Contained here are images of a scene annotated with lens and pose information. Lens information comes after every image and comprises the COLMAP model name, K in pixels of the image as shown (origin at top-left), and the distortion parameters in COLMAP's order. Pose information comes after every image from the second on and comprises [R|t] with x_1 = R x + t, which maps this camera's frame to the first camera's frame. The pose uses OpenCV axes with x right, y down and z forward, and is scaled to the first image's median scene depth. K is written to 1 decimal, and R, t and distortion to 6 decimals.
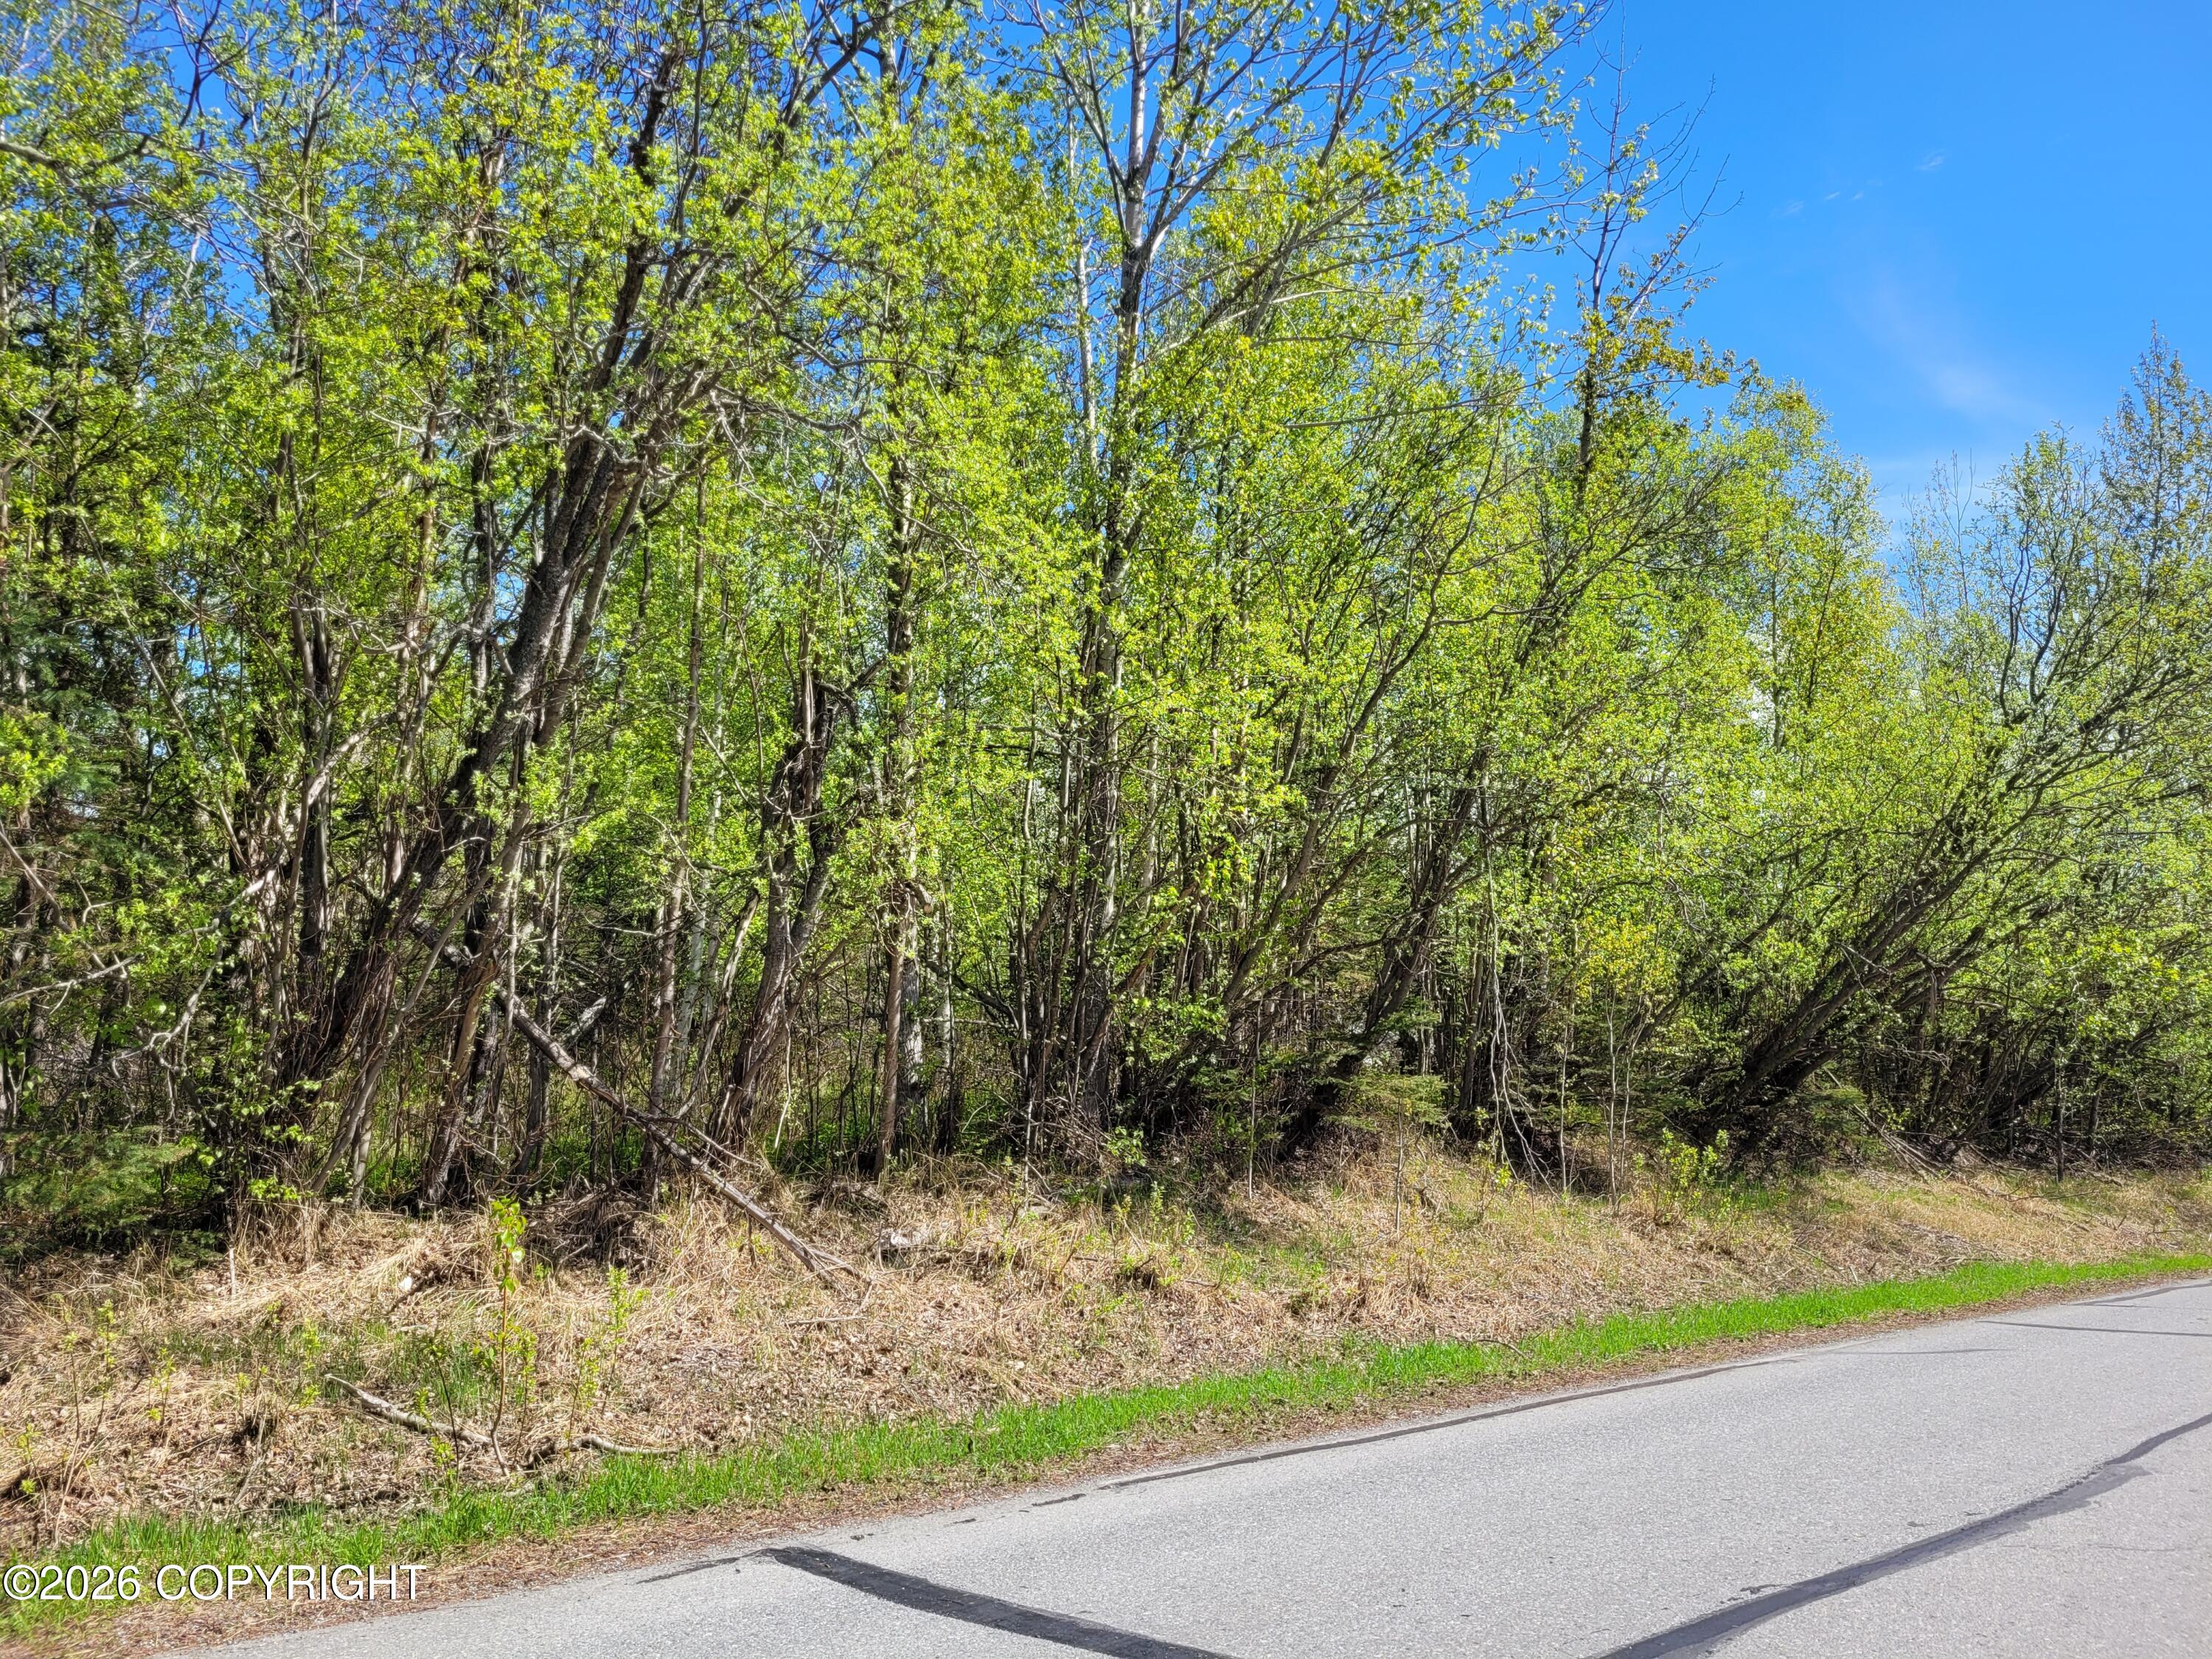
lens RADIAL K [[1746.5, 0, 1106.0], [0, 1746.5, 829.5], [0, 0, 1]] dist [0.093054, -0.055050]
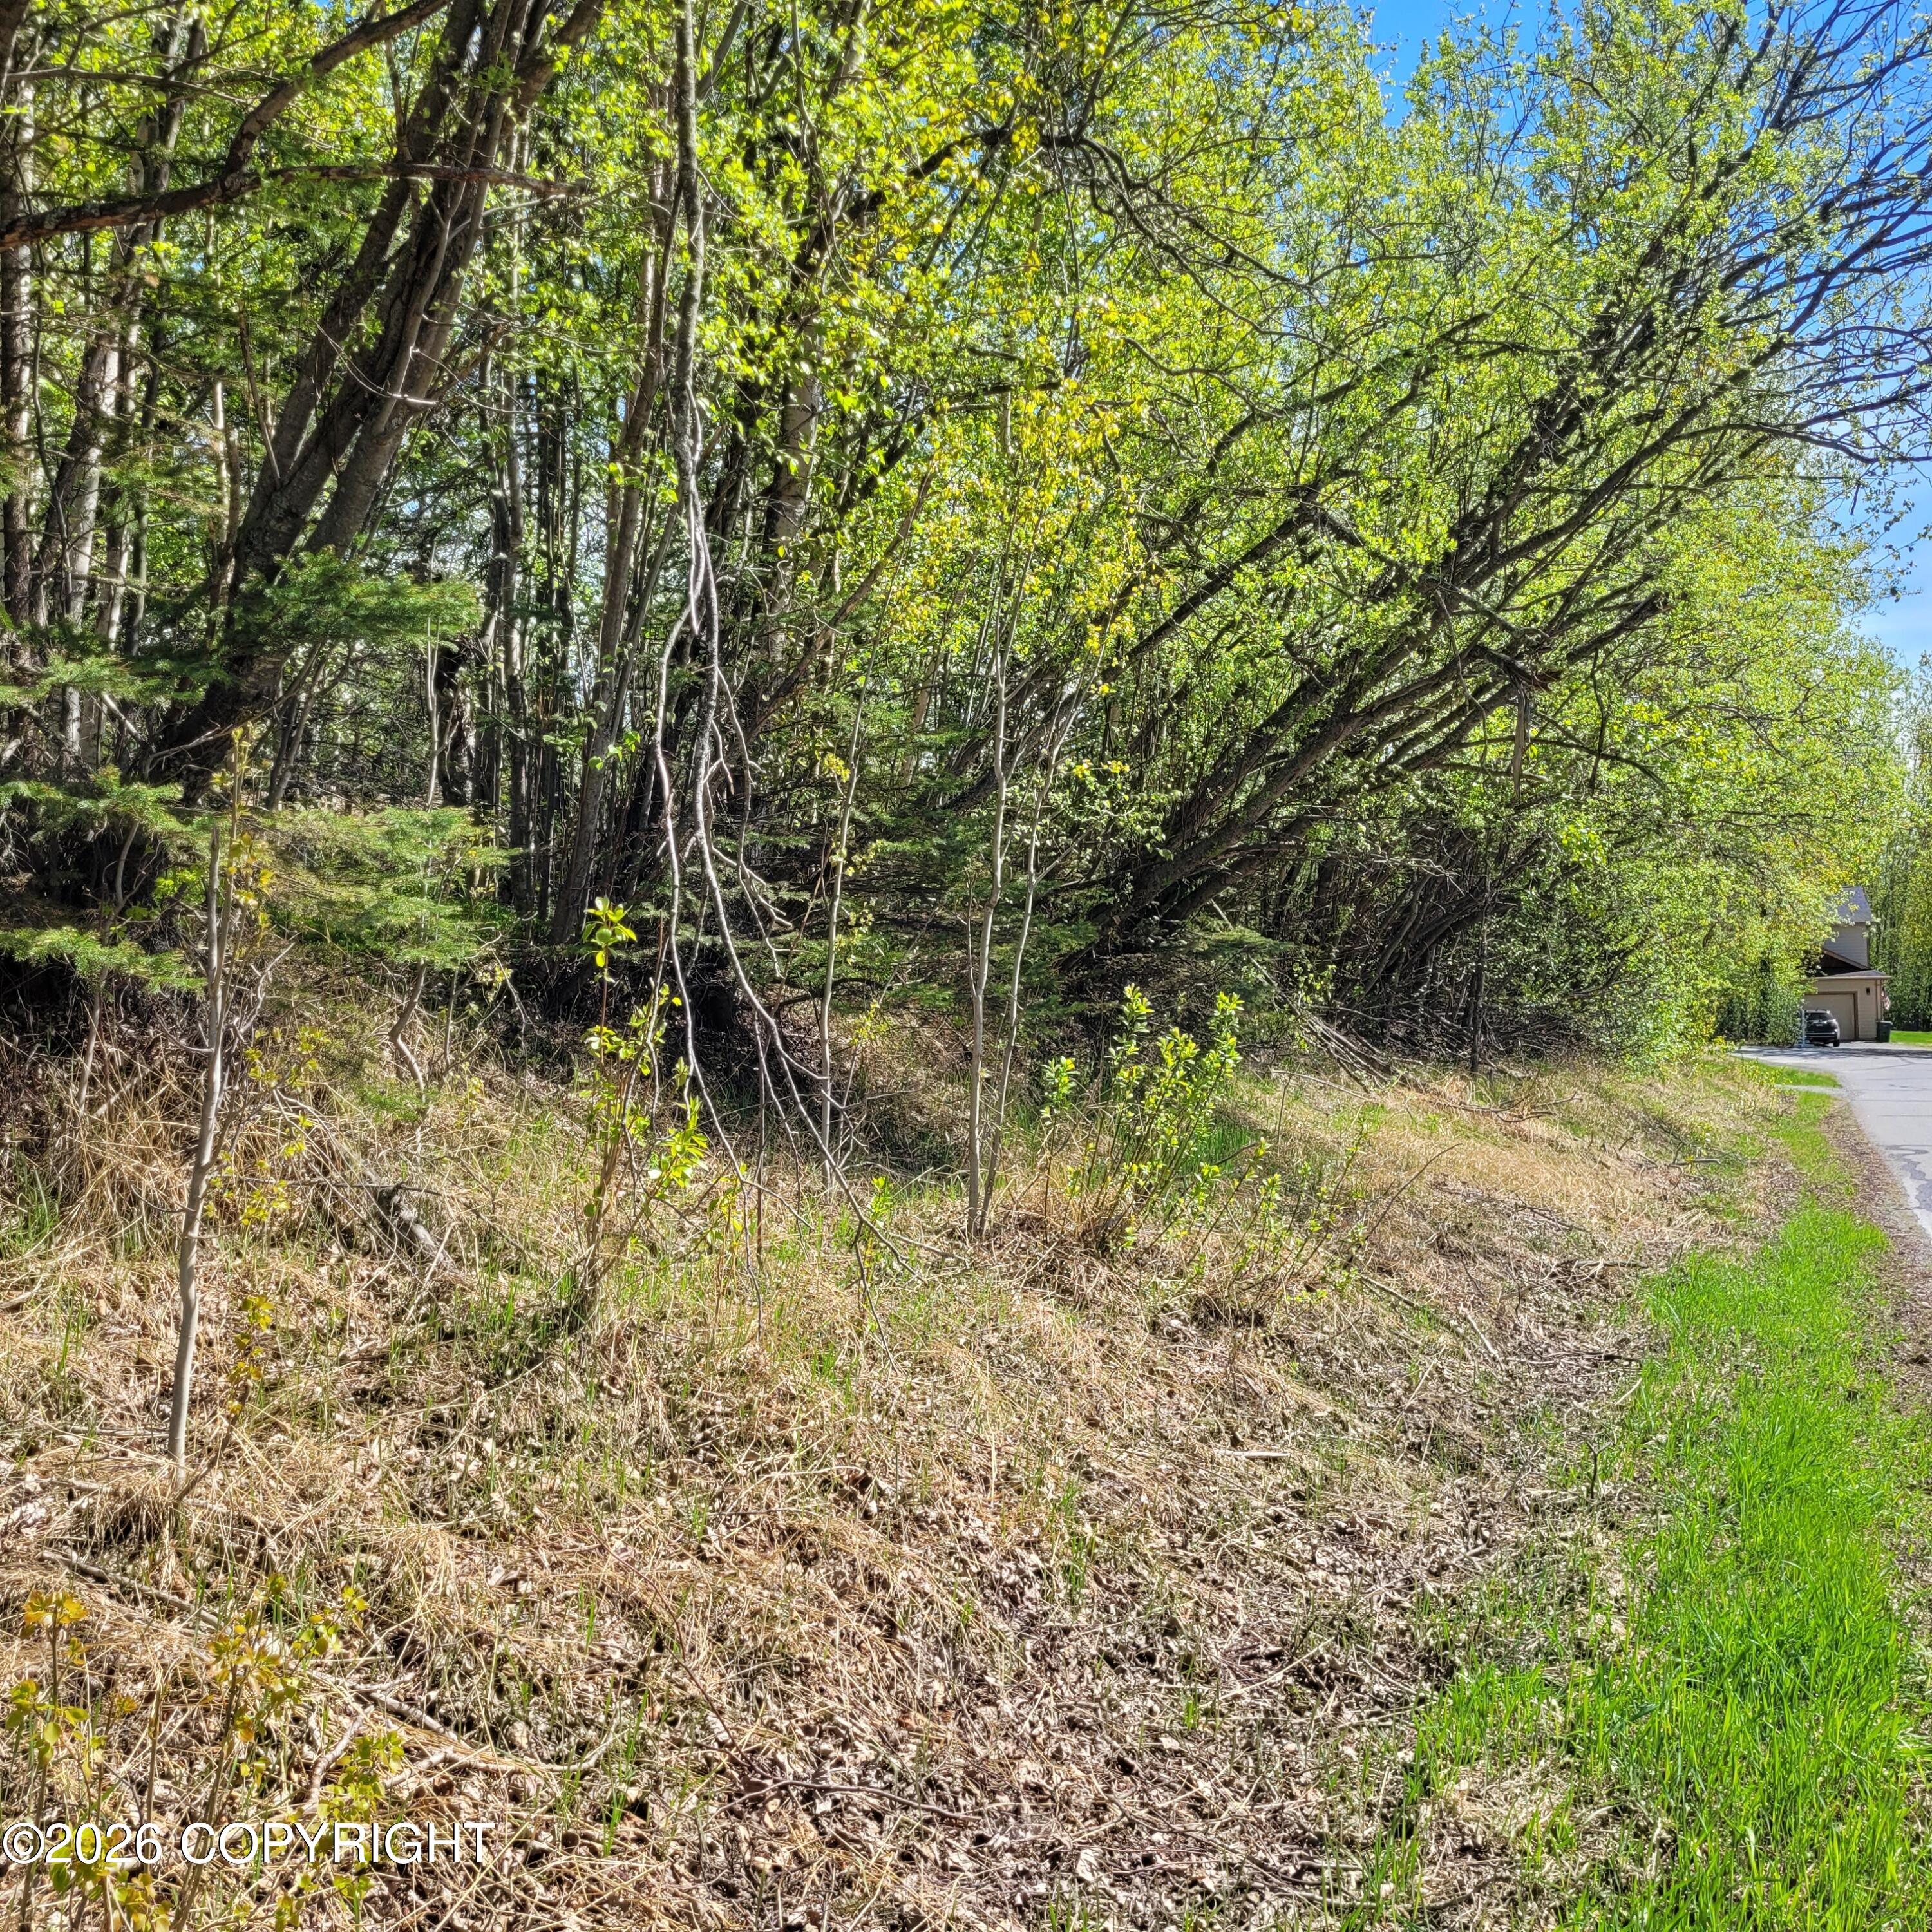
lens RADIAL K [[2054.4, 0, 966.0], [0, 2054.4, 966.0], [0, 0, 1]] dist [0.076500, -0.074815]
pose [[0.928357, 0.012167, 0.371490, 0.135268], [-0.066656, 0.988711, 0.134192, 0.111955], [-0.365664, -0.149340, 0.918688, 0.633652]]
